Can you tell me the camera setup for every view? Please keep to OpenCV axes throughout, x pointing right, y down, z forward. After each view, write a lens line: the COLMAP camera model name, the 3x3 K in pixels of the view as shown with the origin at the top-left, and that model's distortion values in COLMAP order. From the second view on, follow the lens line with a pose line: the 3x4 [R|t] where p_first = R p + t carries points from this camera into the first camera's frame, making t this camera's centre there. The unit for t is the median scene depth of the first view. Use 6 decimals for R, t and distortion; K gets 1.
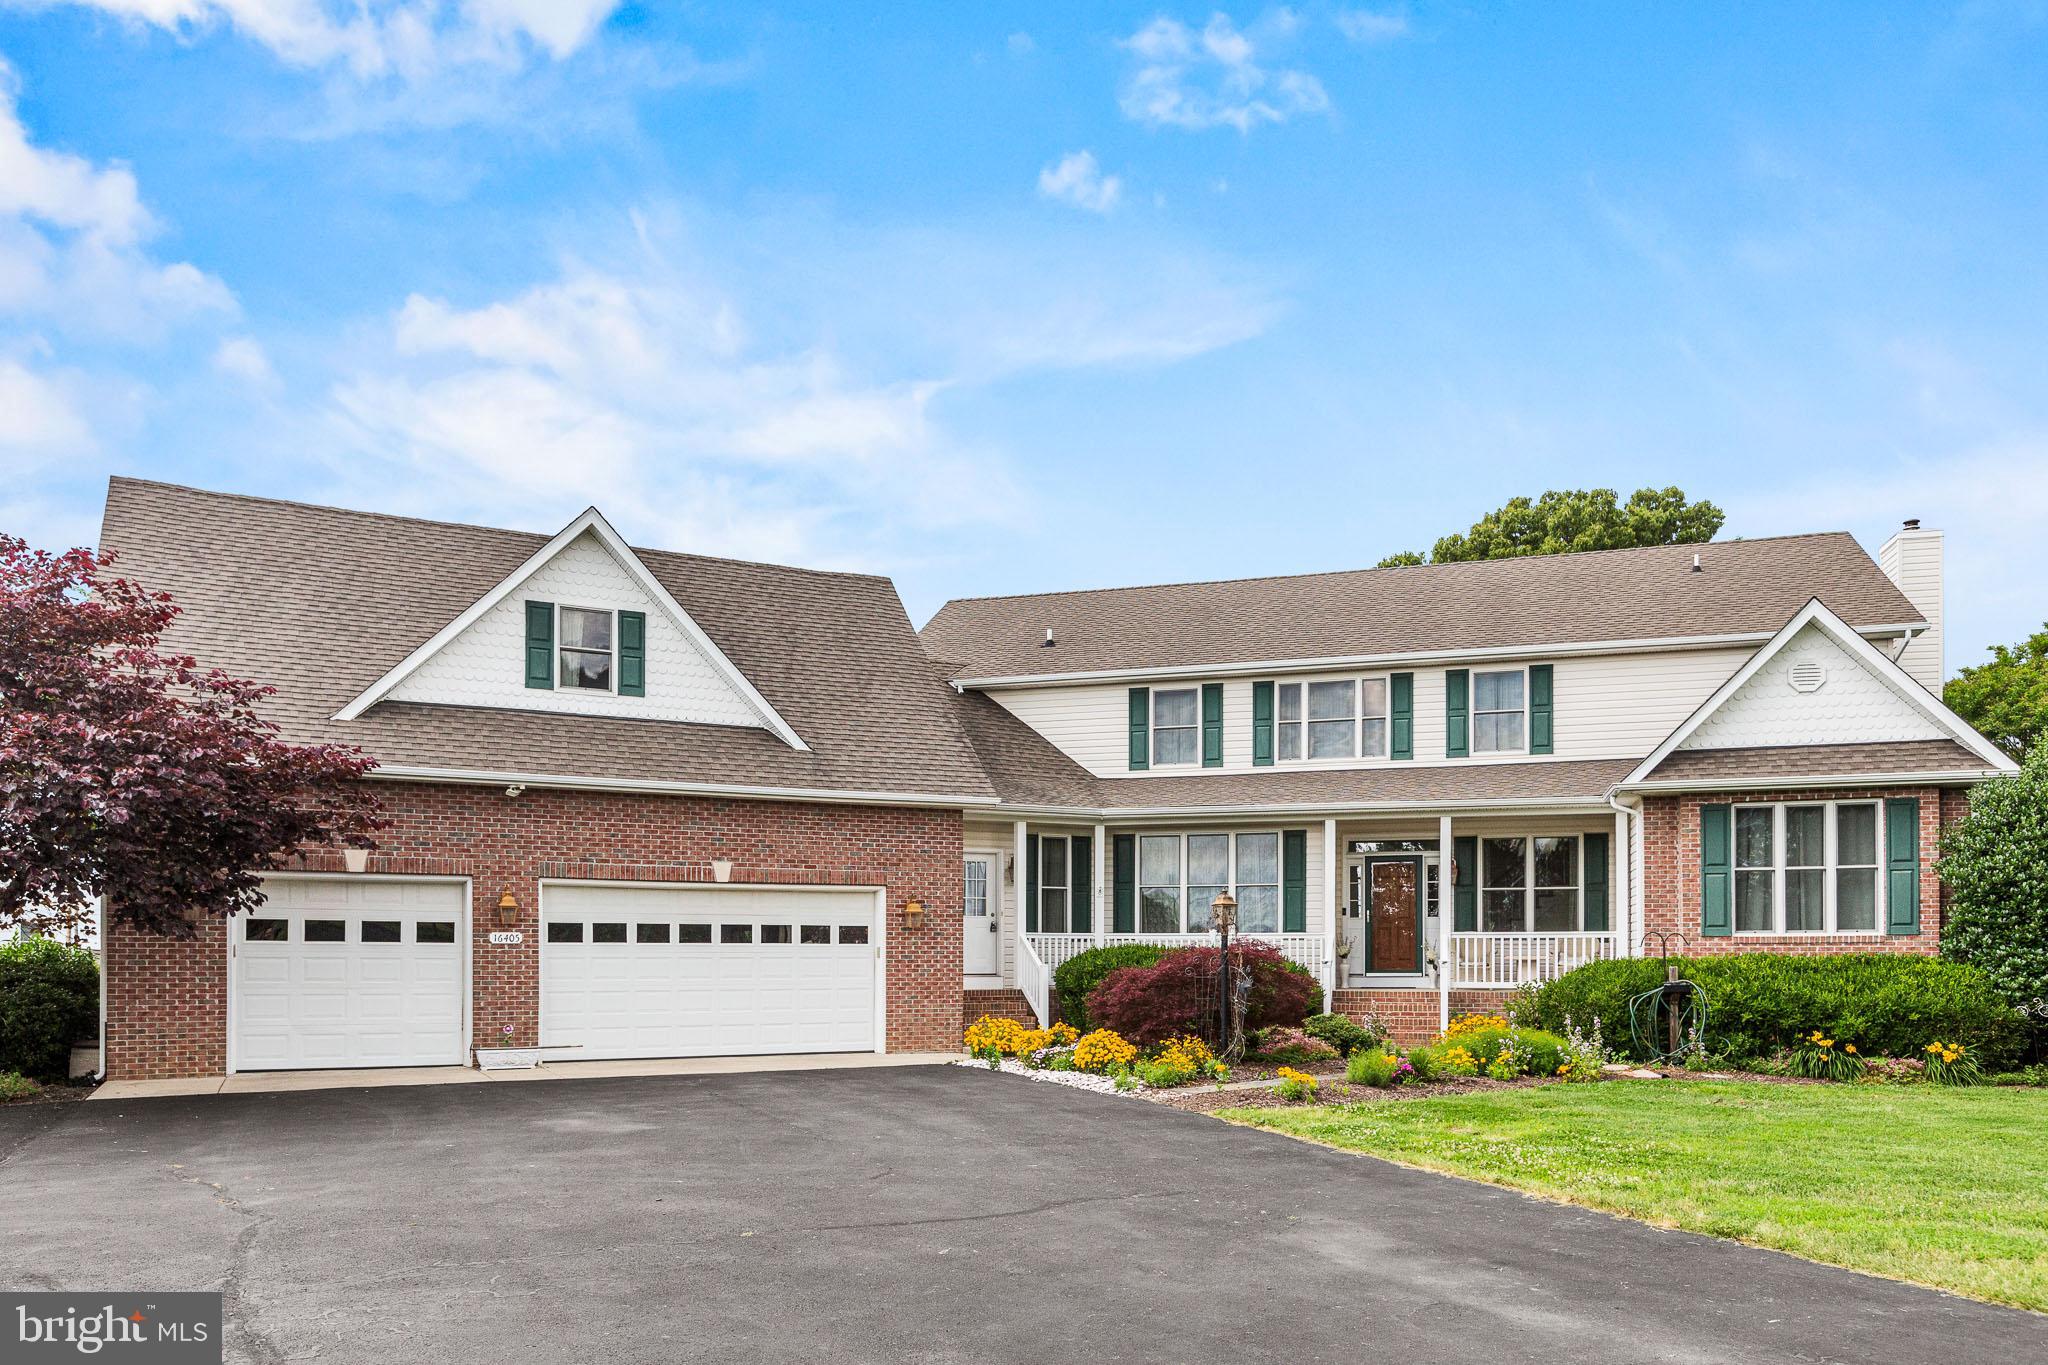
lens RADIAL K [[1434.8, 0, 1021.7], [0, 1434.8, 944.0], [0, 0, 1]] dist [0.002947, 0.002730]
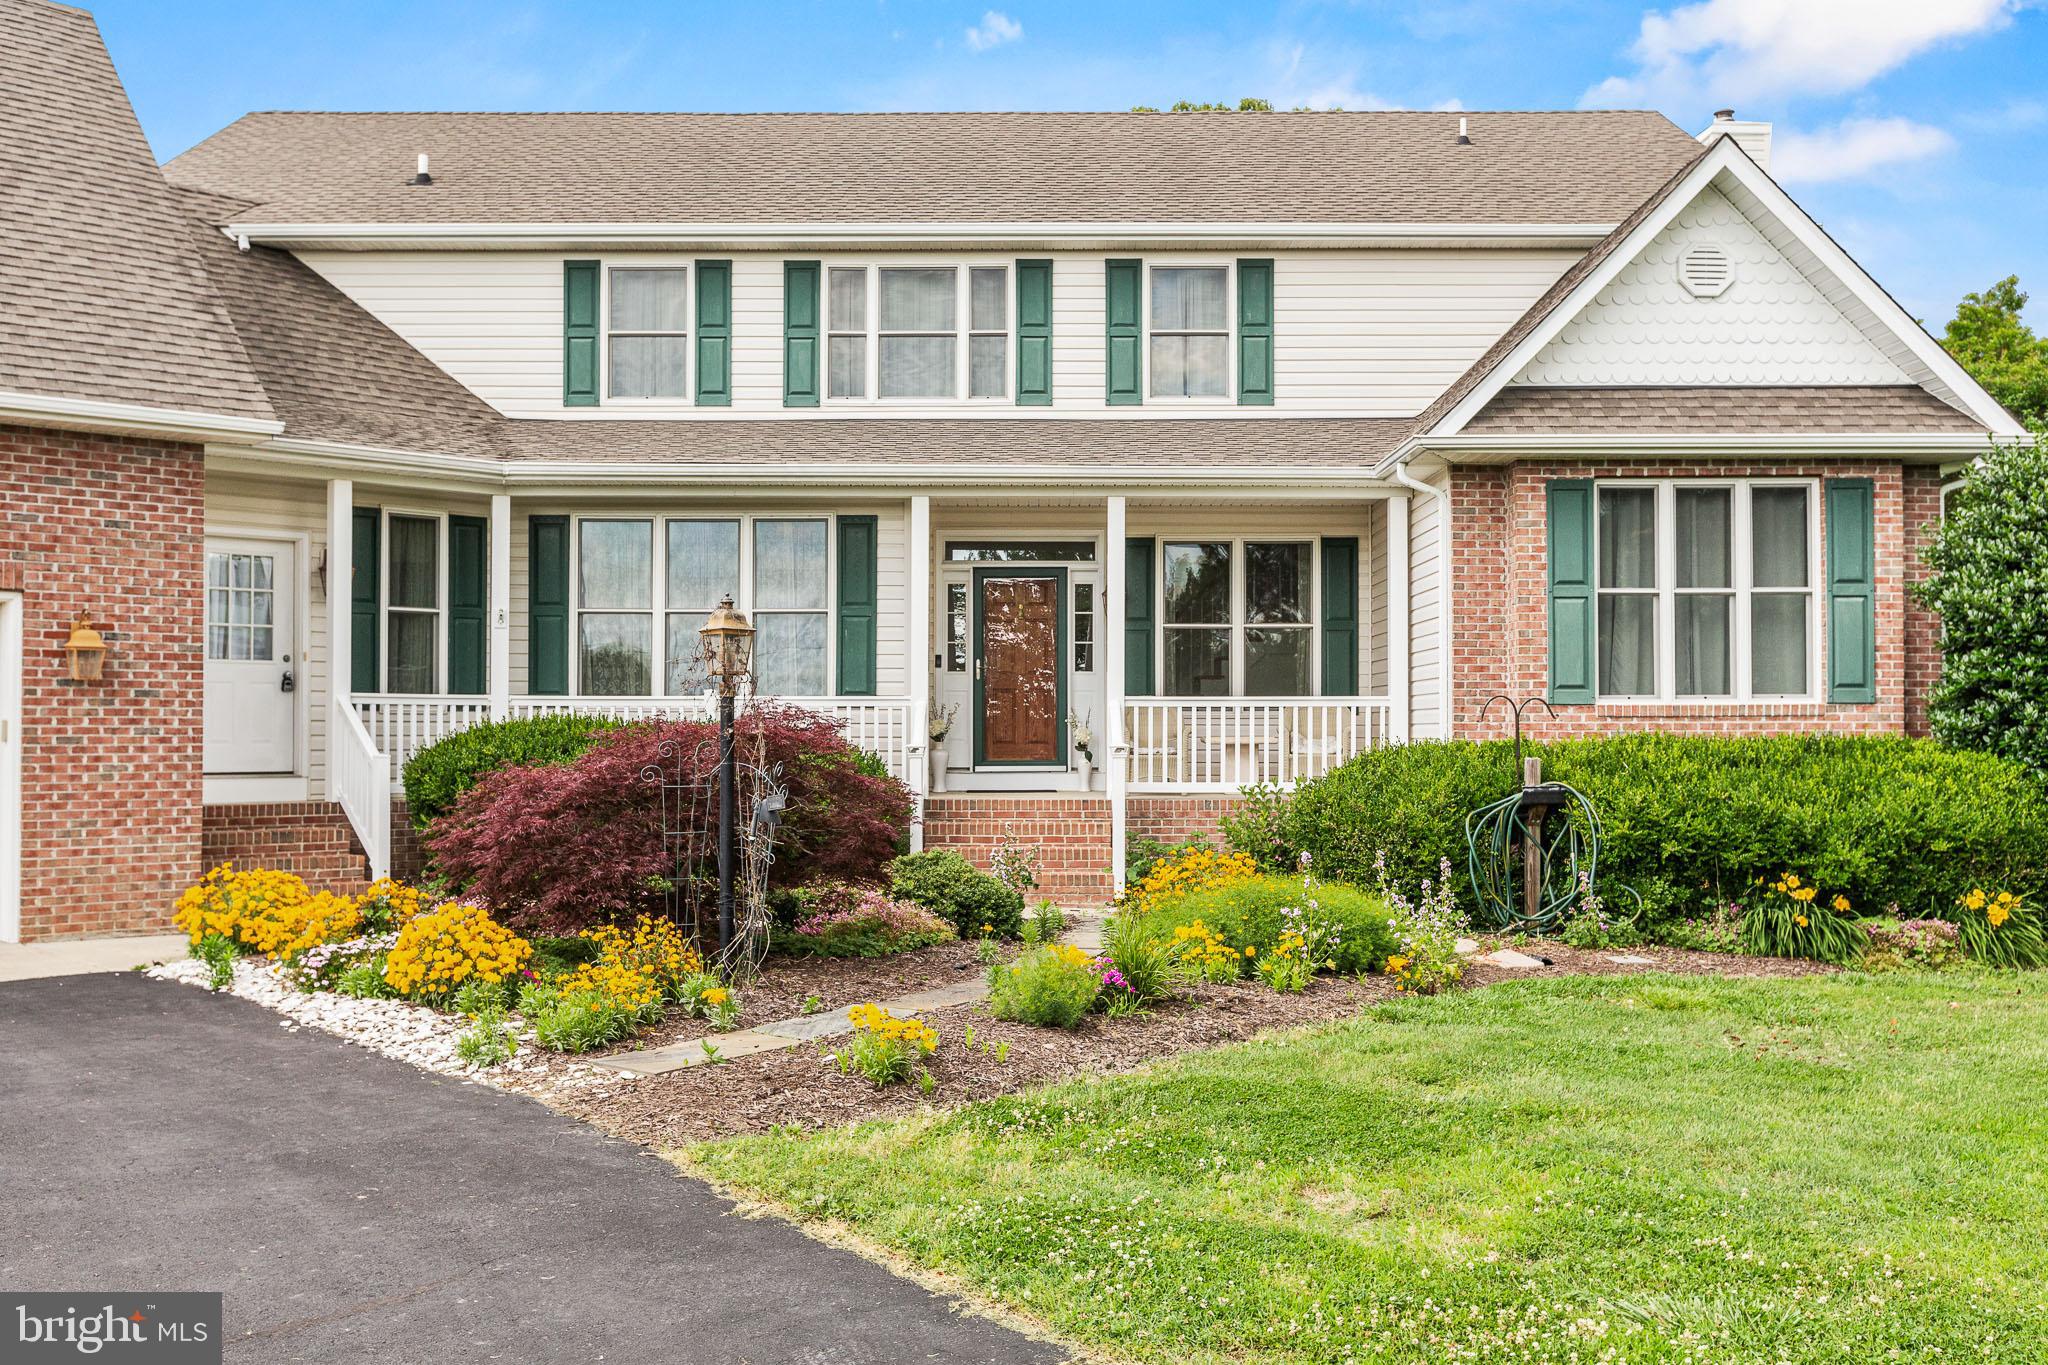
lens RADIAL K [[1866.2, 0, 1026.1], [0, 1866.2, 704.7], [0, 0, 1]] dist [-0.000025, 0.002389]
pose [[0.957459, 0.004256, 0.288538, 0.047596], [-0.002266, 0.999971, -0.007228, 0.000700], [-0.288561, 0.006266, 0.957441, 0.313937]]
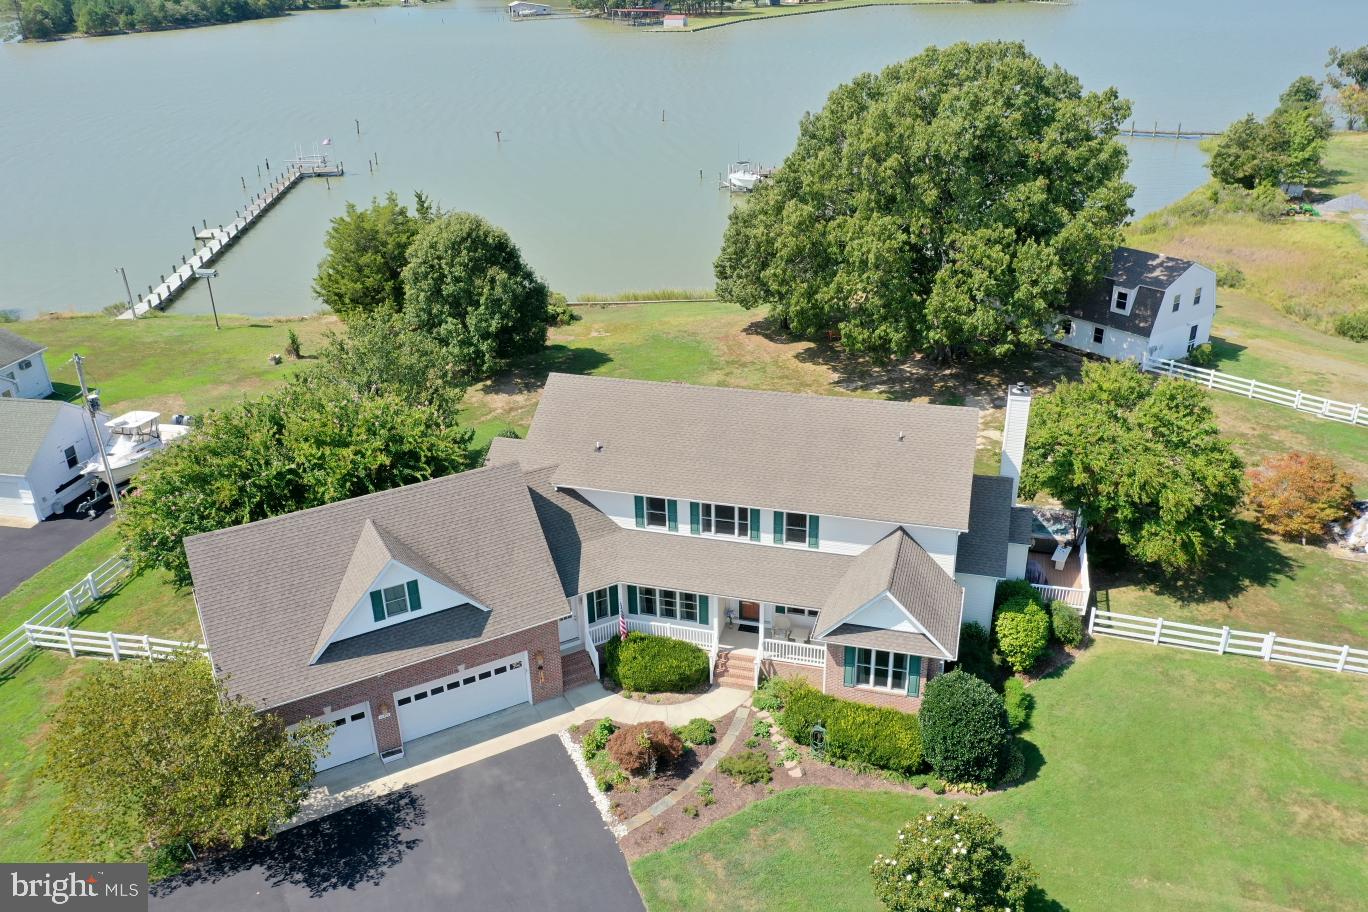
lens RADIAL K [[1084.9, 0, 684.0], [0, 1084.9, 456.0], [0, 0, 1]] dist [-0.002955, 0.007921]
pose [[0.999514, -0.030342, 0.007121, 0.173932], [0.024146, 0.898358, 0.438601, -1.169533], [-0.019706, -0.438216, 0.898654, -0.538653]]
